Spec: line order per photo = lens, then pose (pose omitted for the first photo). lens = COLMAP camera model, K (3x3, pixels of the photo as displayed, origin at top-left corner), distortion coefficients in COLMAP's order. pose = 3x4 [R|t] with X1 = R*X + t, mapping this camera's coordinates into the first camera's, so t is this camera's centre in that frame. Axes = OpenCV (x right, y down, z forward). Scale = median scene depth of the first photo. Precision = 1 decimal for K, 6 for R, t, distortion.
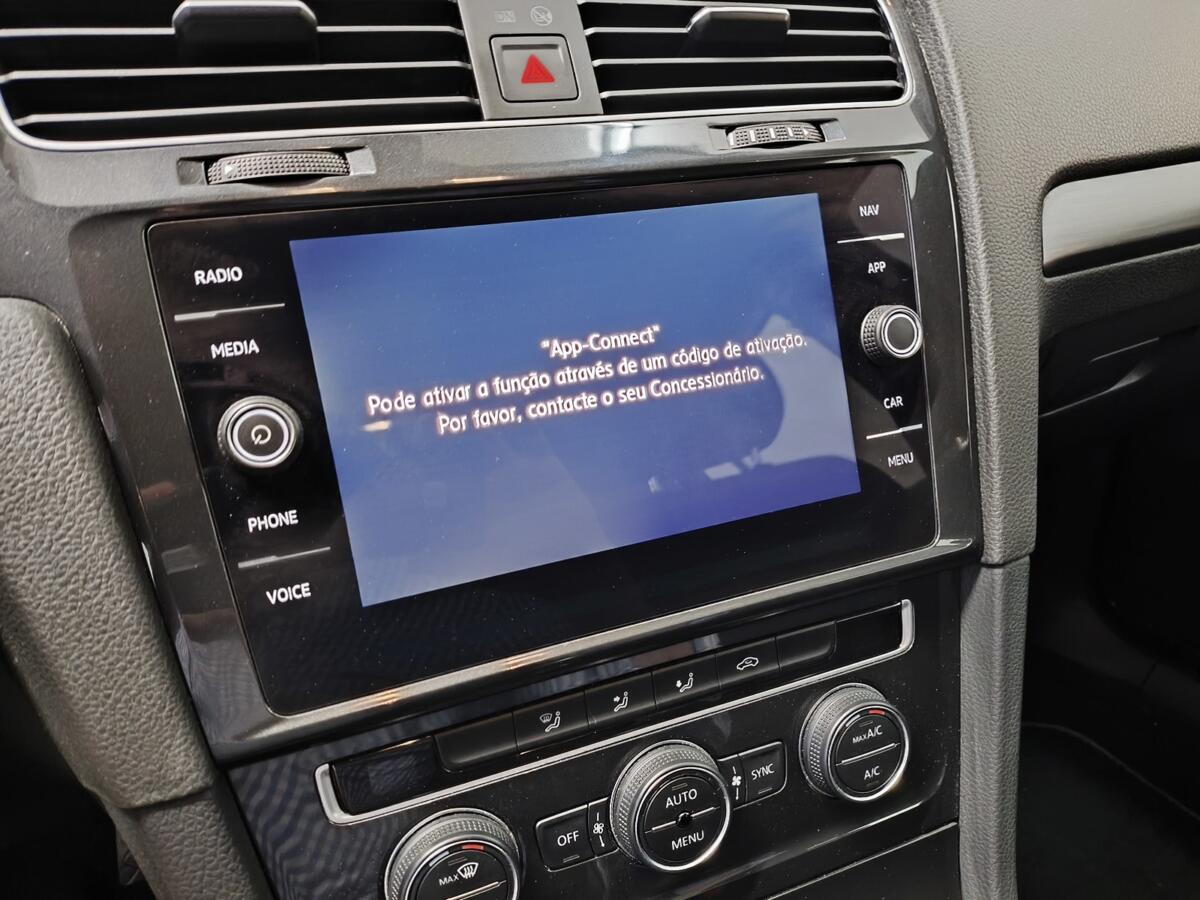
lens RADIAL K [[909.5, 0, 603.7], [0, 909.5, 445.6], [0, 0, 1]] dist [0.055532, -0.136341]
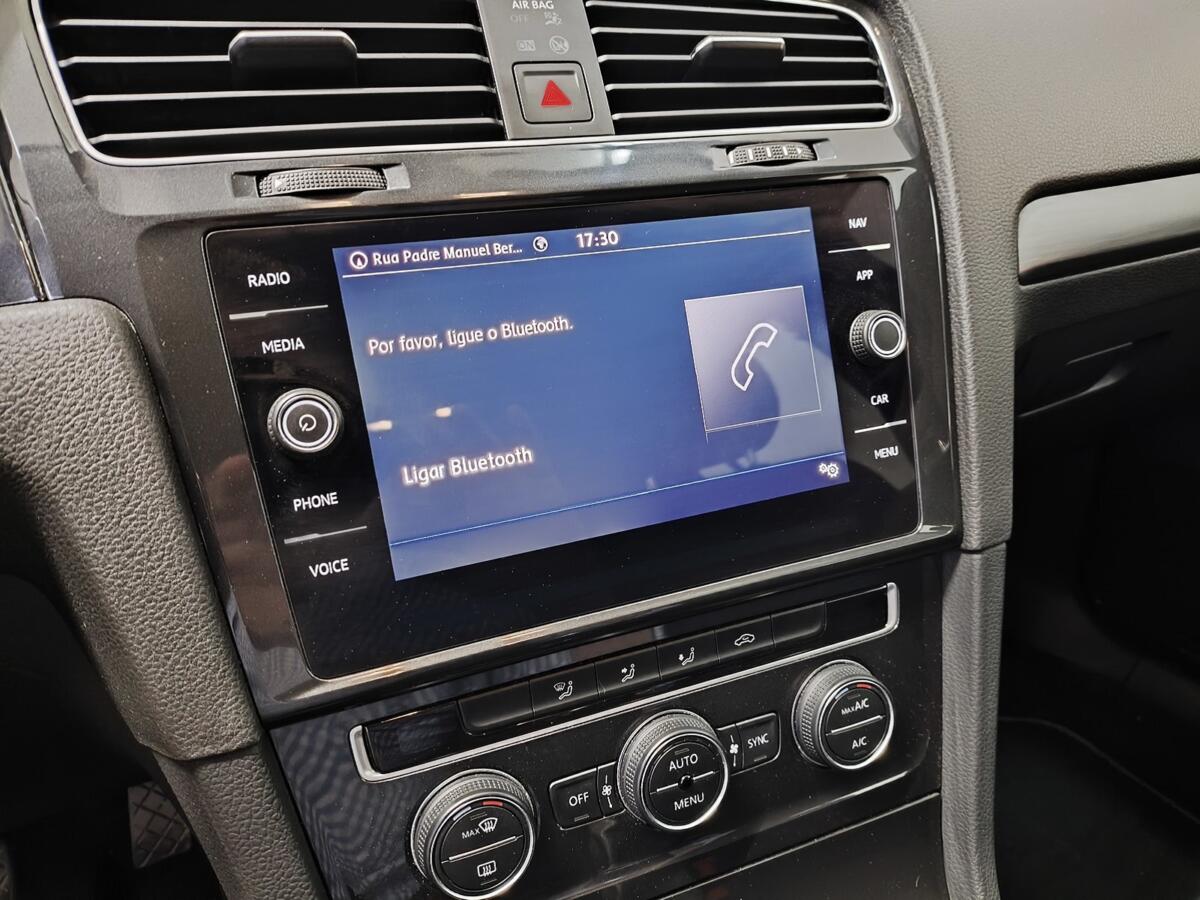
lens RADIAL K [[909.5, 0, 601.9], [0, 909.5, 436.4], [0, 0, 1]] dist [0.055532, -0.136341]
pose [[0.999974, 0.005657, 0.004440, -0.018682], [-0.005593, 0.999882, -0.014290, 0.014930], [-0.004520, 0.014265, 0.999888, -0.089186]]
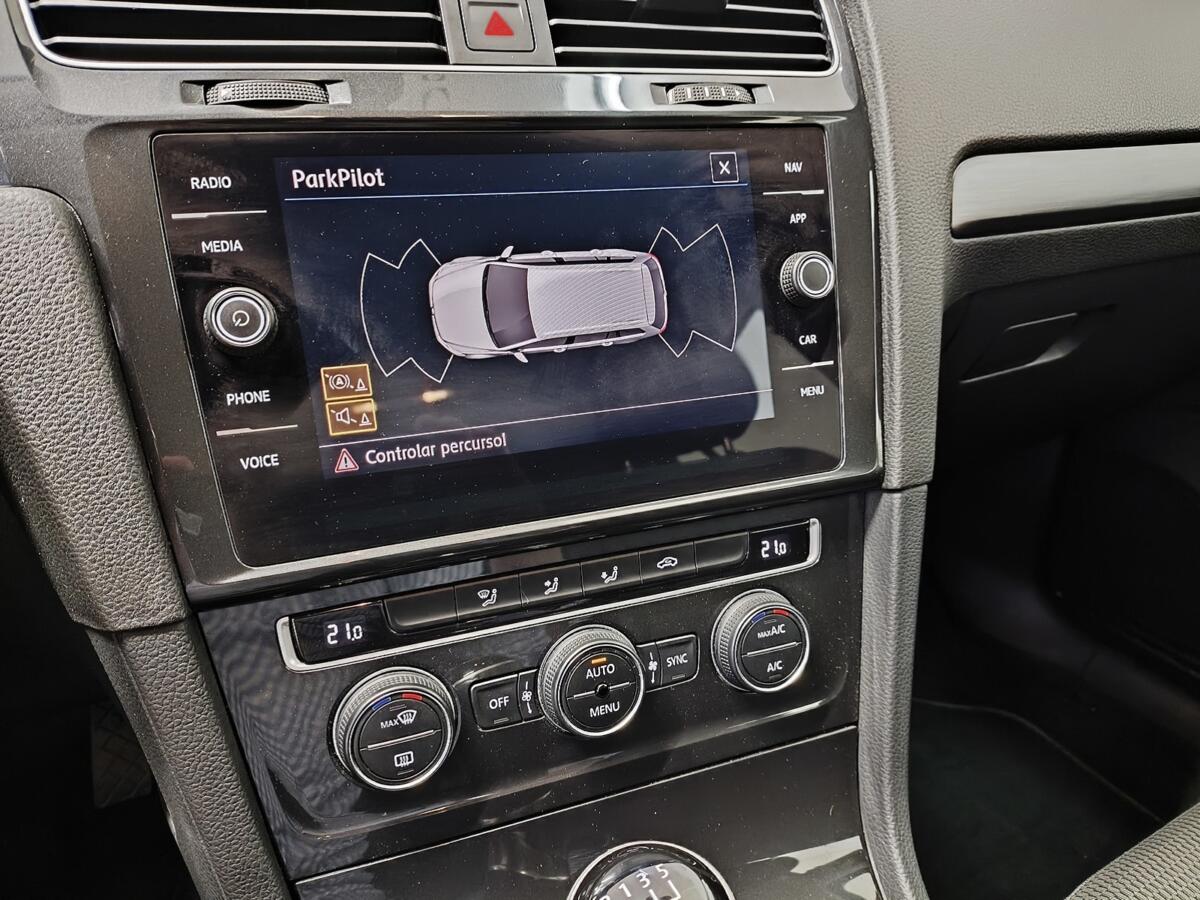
lens RADIAL K [[909.5, 0, 597.6], [0, 909.5, 453.7], [0, 0, 1]] dist [0.055532, -0.136341]
pose [[0.999135, 0.041418, 0.003819, 0.065768], [-0.041397, 0.999128, -0.005490, 0.121011], [-0.004043, 0.005327, 0.999978, -0.133303]]
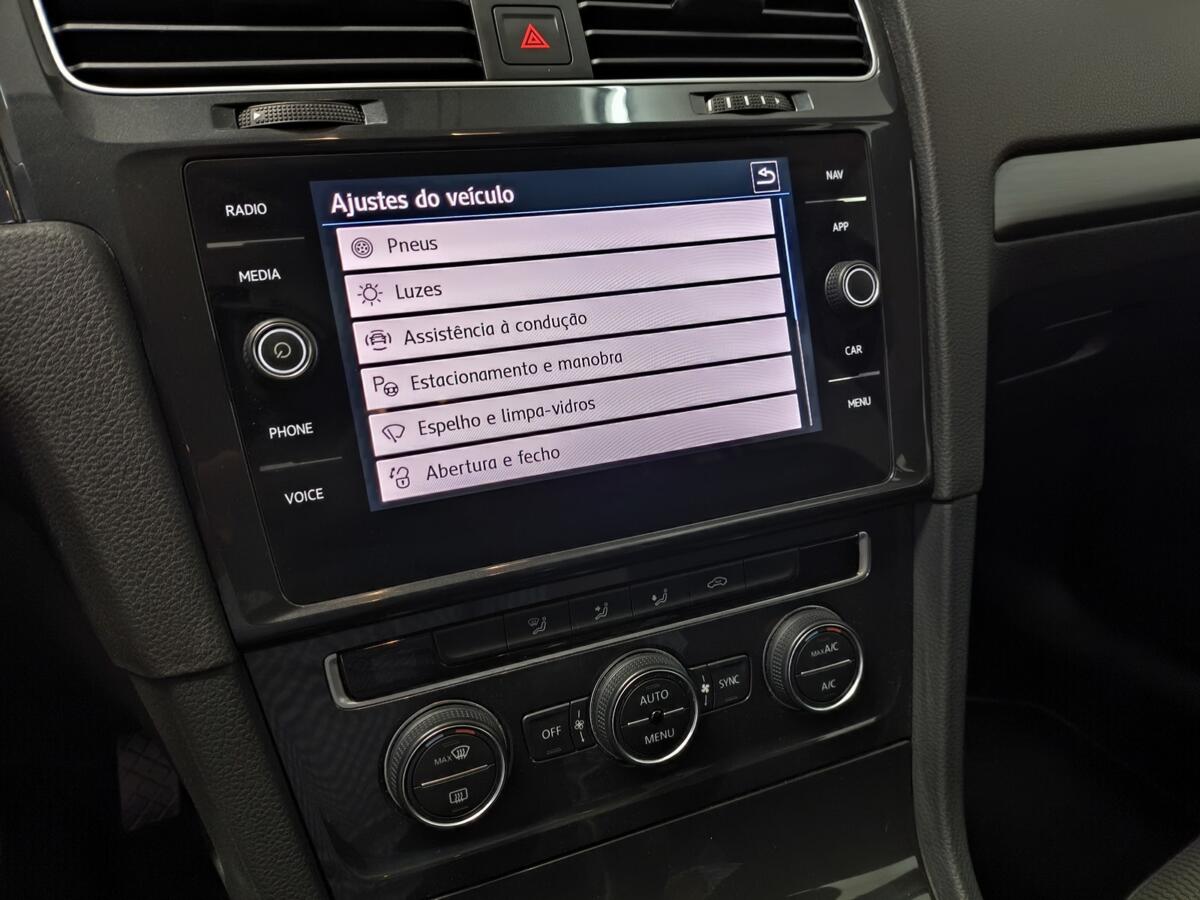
lens RADIAL K [[909.5, 0, 610.5], [0, 909.5, 448.2], [0, 0, 1]] dist [0.055532, -0.136341]
pose [[0.999799, 0.015905, 0.012245, 0.013541], [-0.015878, 0.999871, -0.002256, 0.085975], [-0.012280, 0.002061, 0.999922, -0.105774]]
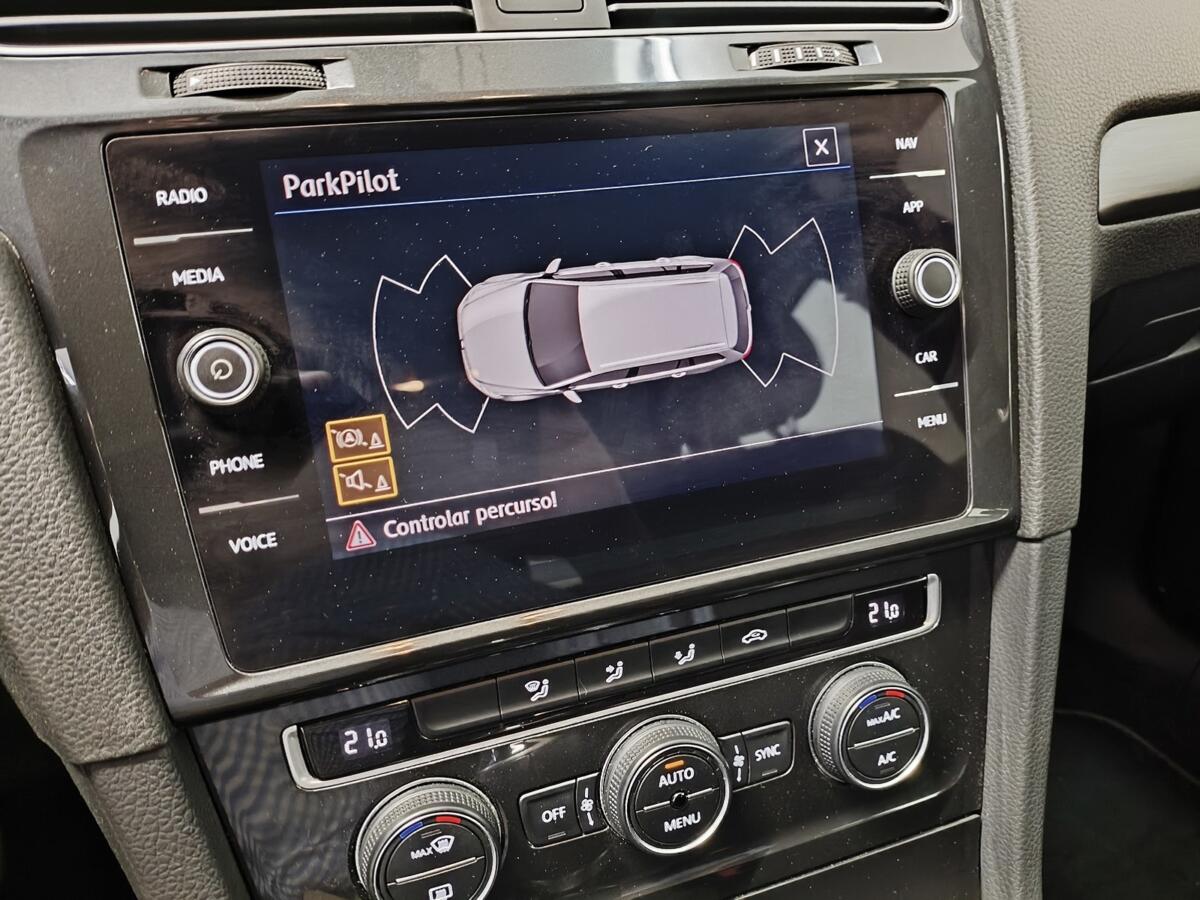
lens RADIAL K [[909.5, 0, 594.4], [0, 909.5, 450.2], [0, 0, 1]] dist [0.055532, -0.136341]
pose [[0.998391, 0.026082, -0.050353, 0.039705], [-0.024301, 0.999069, 0.035651, 0.022465], [0.051236, -0.034370, 0.998095, 0.079415]]
